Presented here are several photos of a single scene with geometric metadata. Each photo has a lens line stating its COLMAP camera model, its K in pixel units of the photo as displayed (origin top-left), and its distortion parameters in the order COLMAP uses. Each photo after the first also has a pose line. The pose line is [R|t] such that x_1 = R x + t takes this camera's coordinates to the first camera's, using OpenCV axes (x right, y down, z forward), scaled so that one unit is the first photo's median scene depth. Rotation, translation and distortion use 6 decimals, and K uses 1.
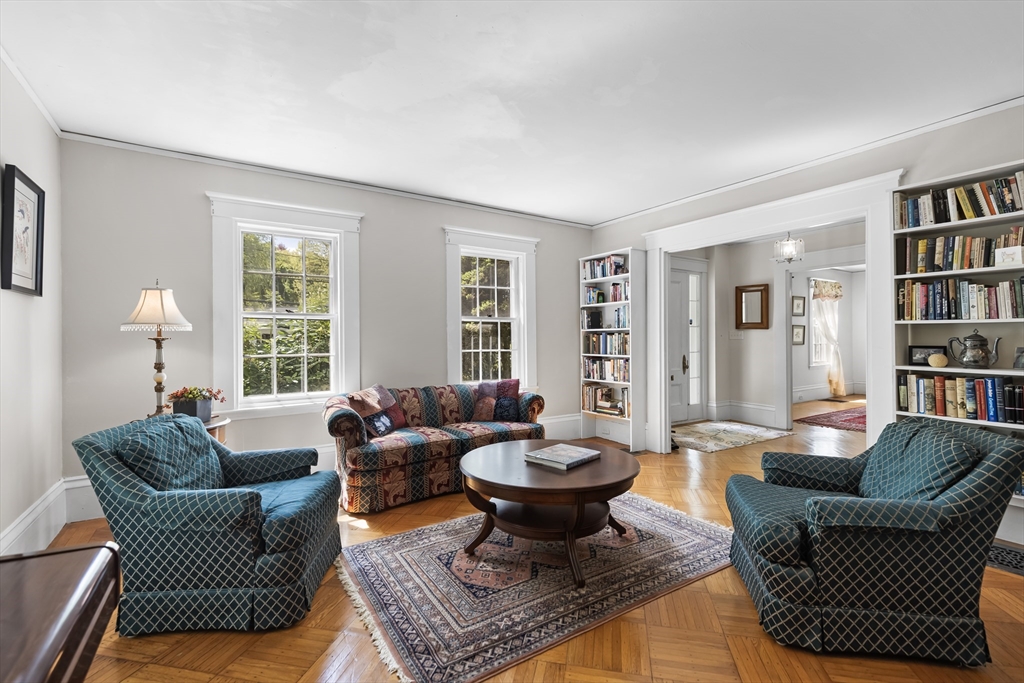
lens RADIAL K [[460.3, 0, 519.3], [0, 460.3, 341.1], [0, 0, 1]] dist [0.001360, 0.000083]
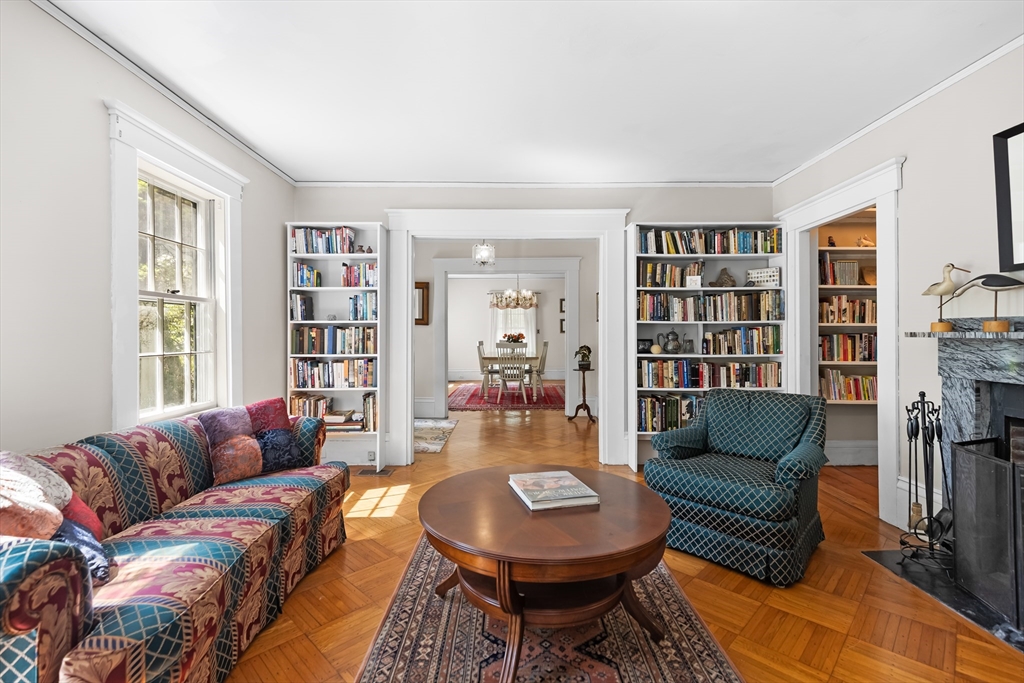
lens RADIAL K [[460.3, 0, 512.1], [0, 460.3, 334.5], [0, 0, 1]] dist [0.001360, 0.000083]
pose [[0.544547, 0.000728, 0.838730, -0.364391], [0.003296, 0.999990, -0.003009, -0.000655], [-0.838724, 0.004403, 0.544540, 0.407494]]
